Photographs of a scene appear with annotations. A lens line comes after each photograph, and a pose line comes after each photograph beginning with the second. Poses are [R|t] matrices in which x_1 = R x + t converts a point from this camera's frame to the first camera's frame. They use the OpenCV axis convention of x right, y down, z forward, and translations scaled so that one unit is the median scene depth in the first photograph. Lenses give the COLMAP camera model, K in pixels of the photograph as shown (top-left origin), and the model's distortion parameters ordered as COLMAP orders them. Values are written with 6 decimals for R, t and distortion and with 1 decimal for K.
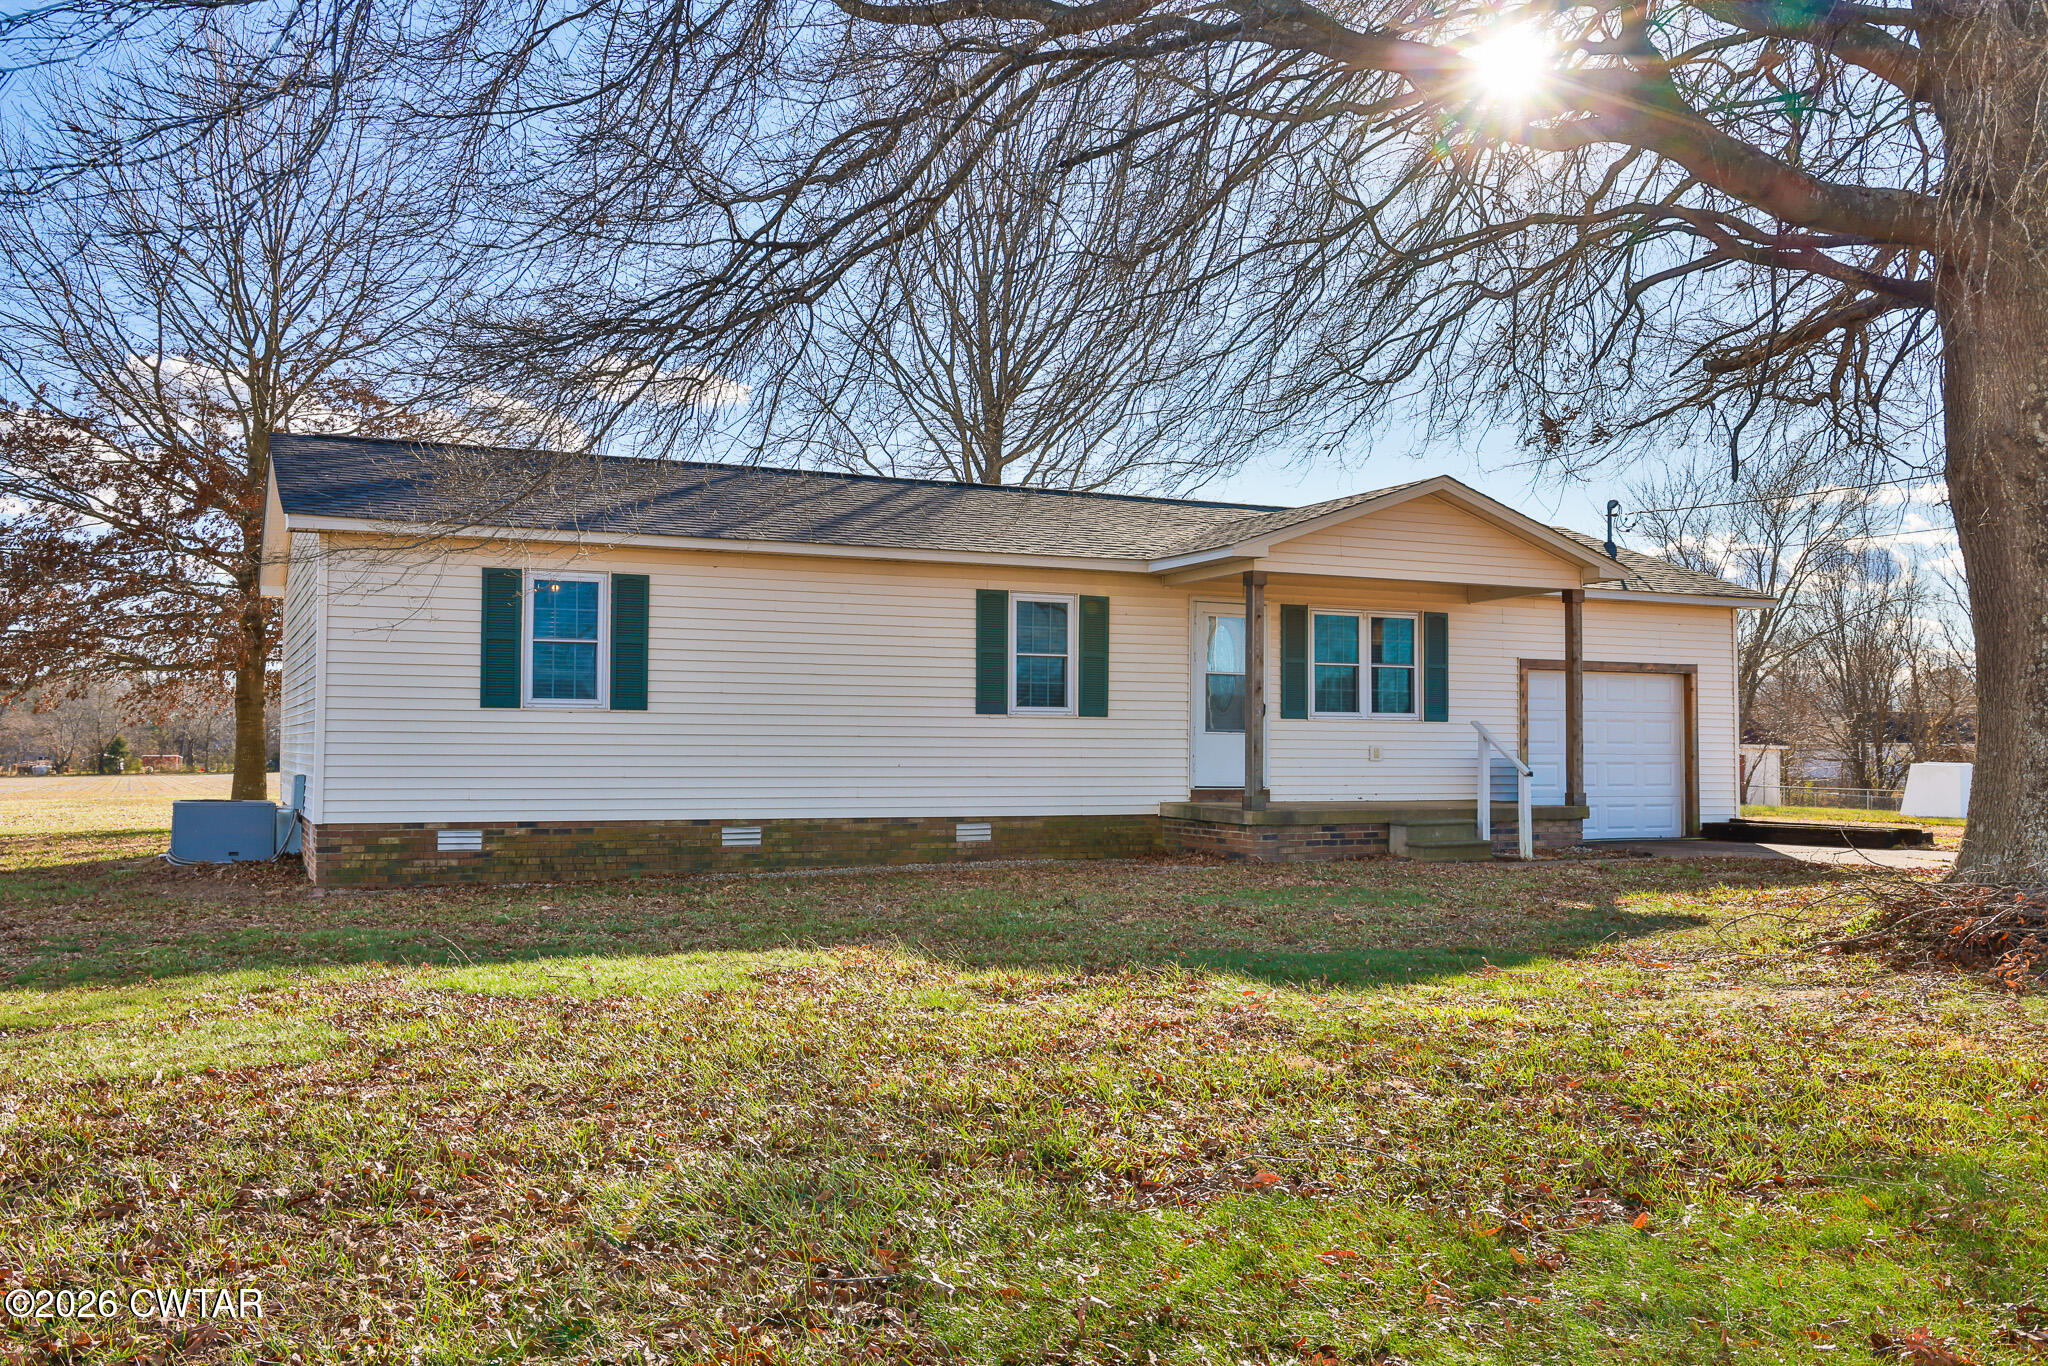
lens RADIAL K [[1759.8, 0, 1024.0], [0, 1759.8, 683.0], [0, 0, 1]] dist [-0.117779, -0.000278]
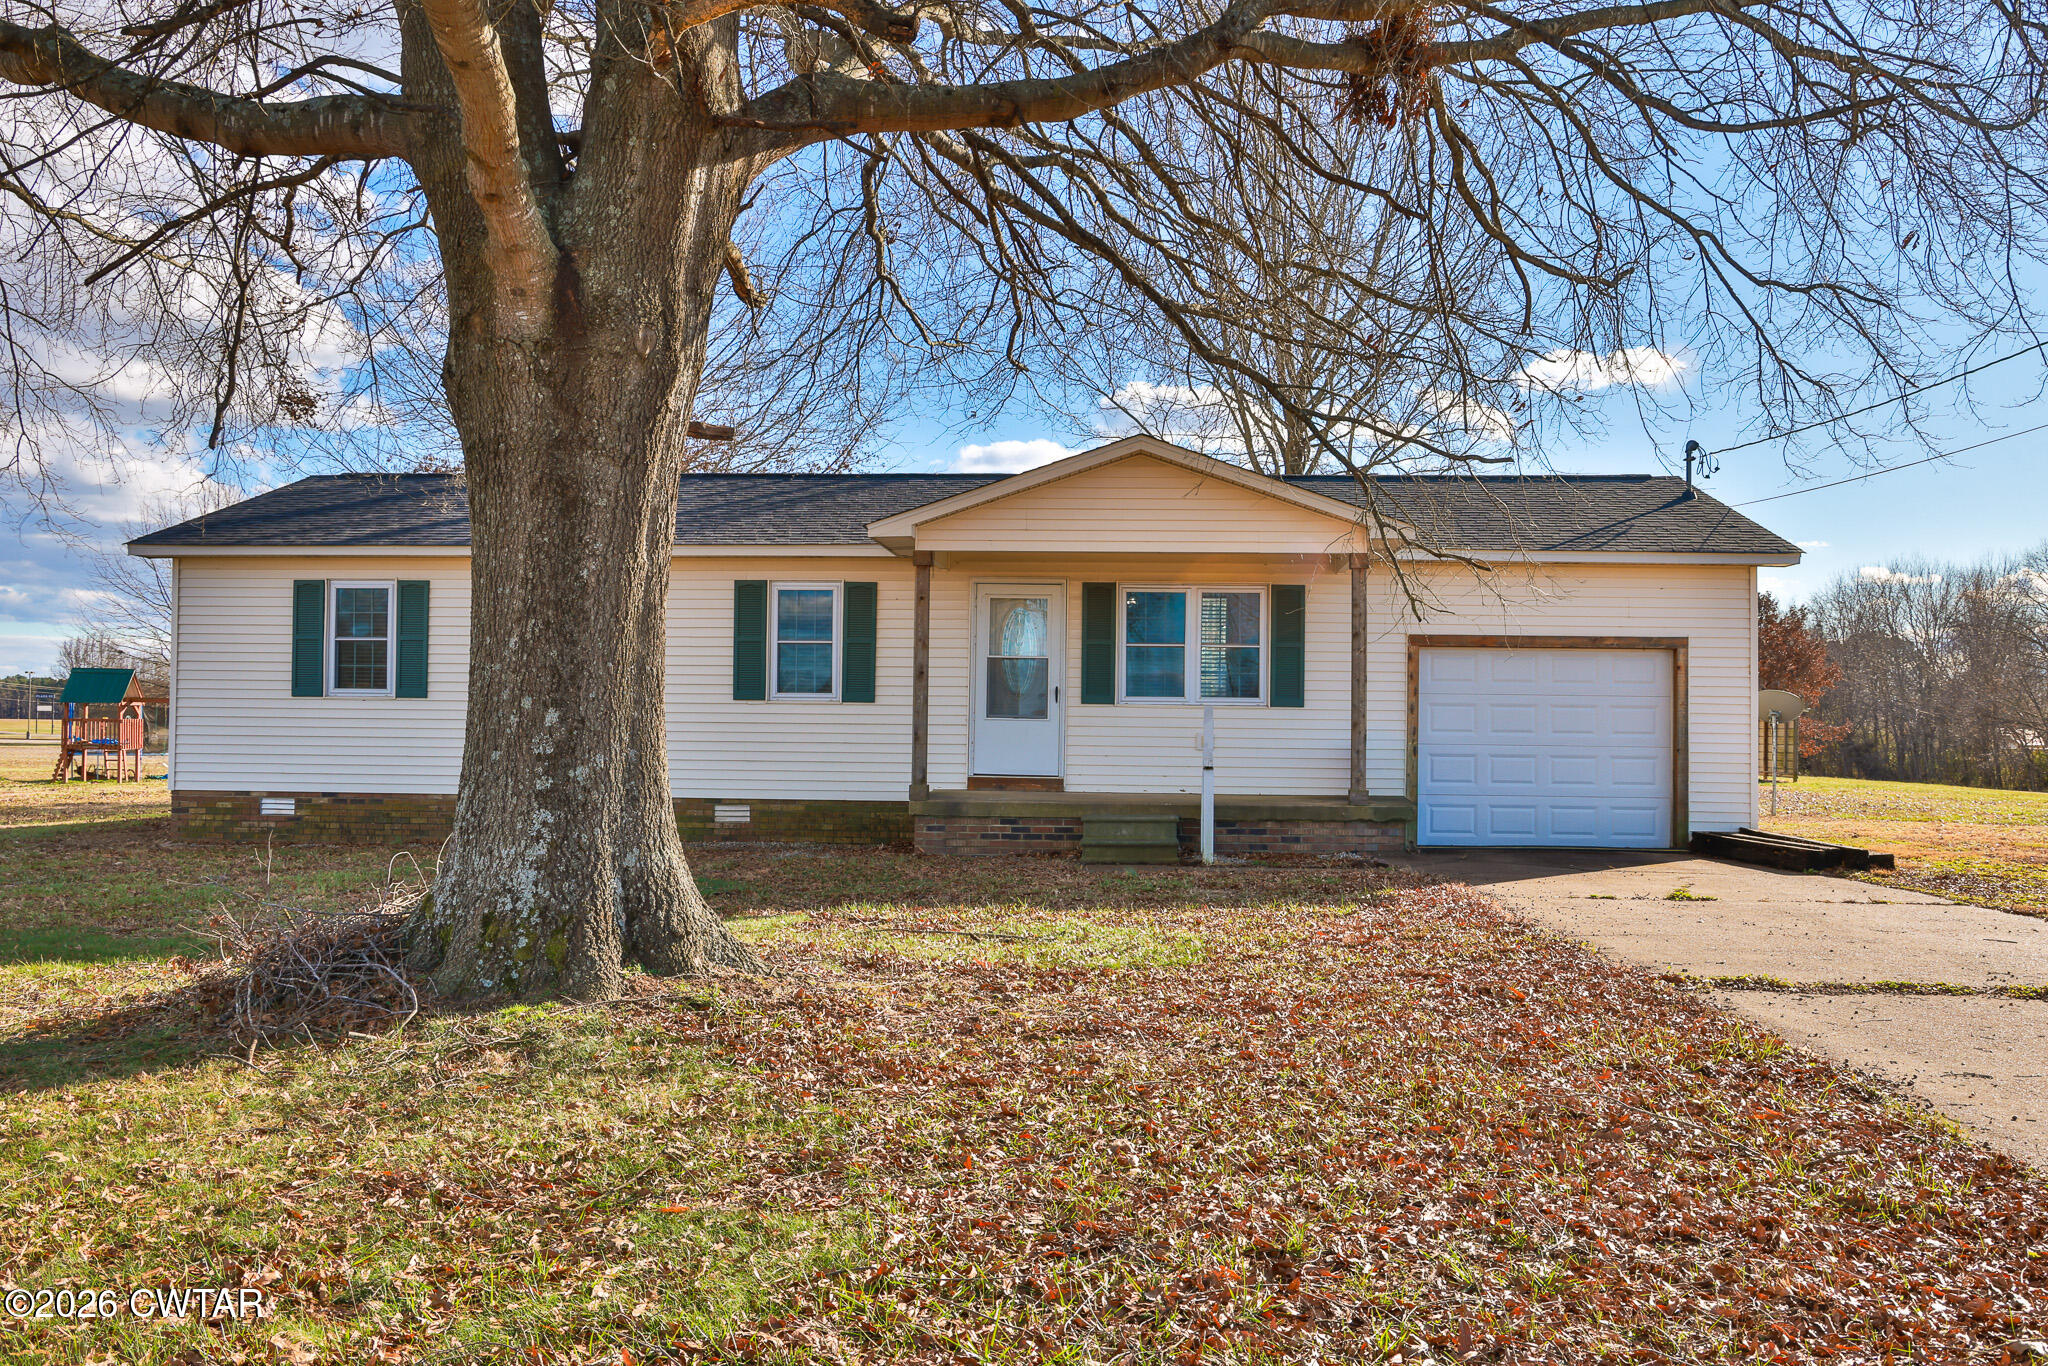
lens RADIAL K [[1554.4, 0, 1024.0], [0, 1554.4, 683.0], [0, 0, 1]] dist [-0.053496, -0.000508]
pose [[0.874825, -0.011548, -0.484302, 0.532540], [0.011110, 0.999931, -0.003774, 0.011957], [0.484312, -0.002079, 0.874893, 0.260432]]
